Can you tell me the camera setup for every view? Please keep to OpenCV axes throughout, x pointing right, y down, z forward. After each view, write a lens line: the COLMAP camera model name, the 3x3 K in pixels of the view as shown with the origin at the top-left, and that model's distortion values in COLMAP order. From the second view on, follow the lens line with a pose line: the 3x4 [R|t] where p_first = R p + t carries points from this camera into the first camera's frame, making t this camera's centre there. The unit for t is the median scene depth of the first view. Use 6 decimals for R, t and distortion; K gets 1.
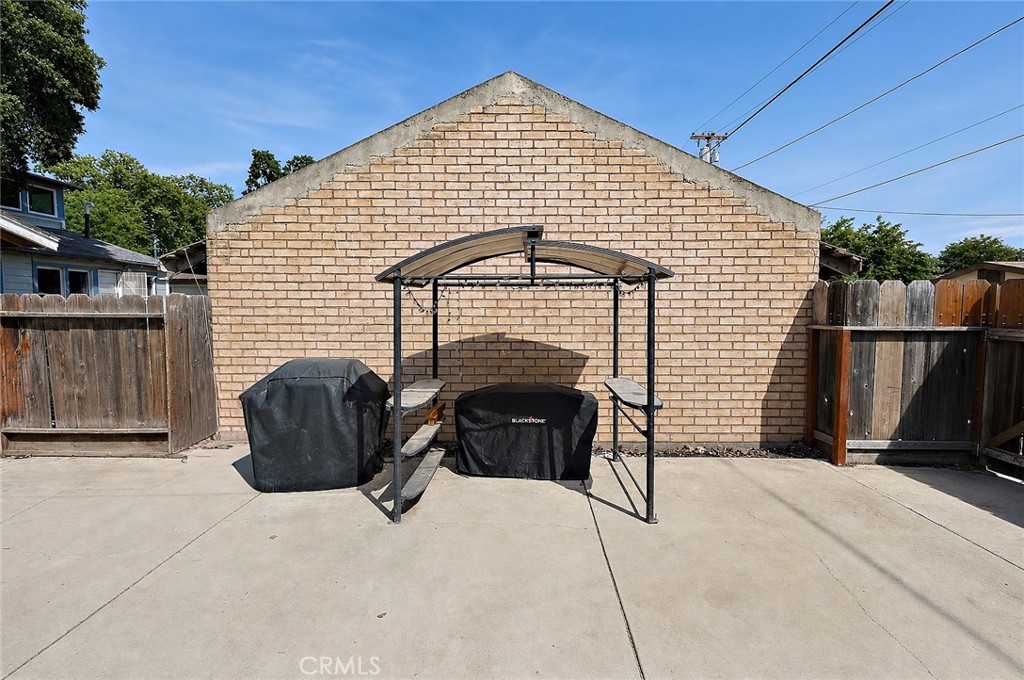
lens RADIAL K [[525.2, 0, 525.9], [0, 525.2, 343.3], [0, 0, 1]] dist [0.002093, 0.000712]
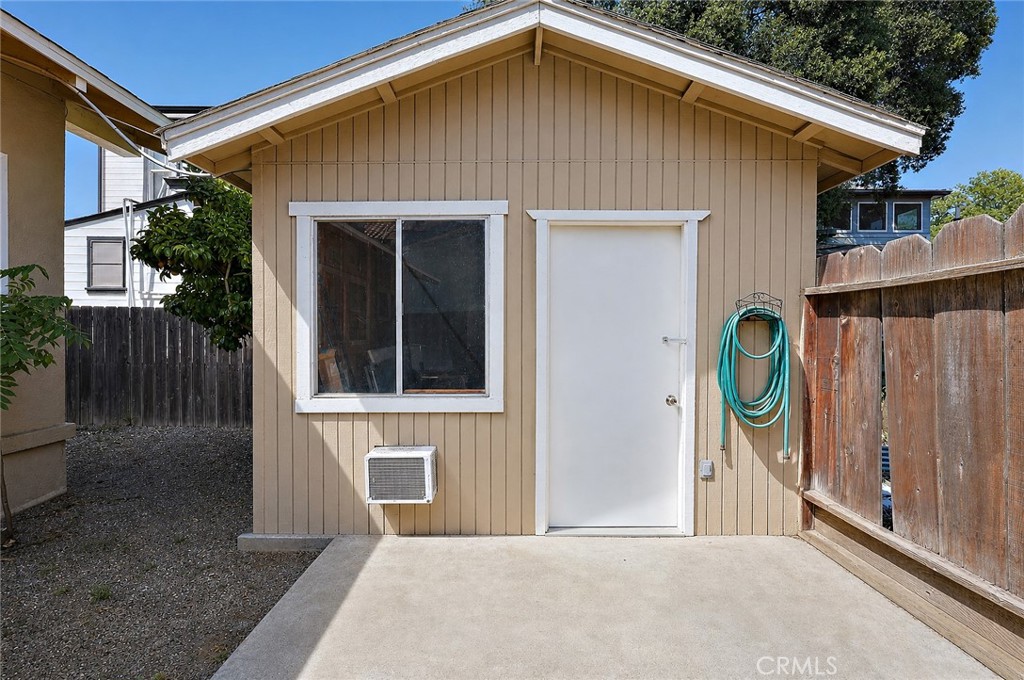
lens RADIAL K [[505.3, 0, 512.0], [0, 505.3, 340.0], [0, 0, 1]] dist [0.001704, 0.001343]
pose [[0.171395, 0.009484, -0.985157, -0.500063], [-0.078049, 0.996942, -0.003981, 0.022561], [0.982106, 0.077573, 0.171611, 0.571820]]
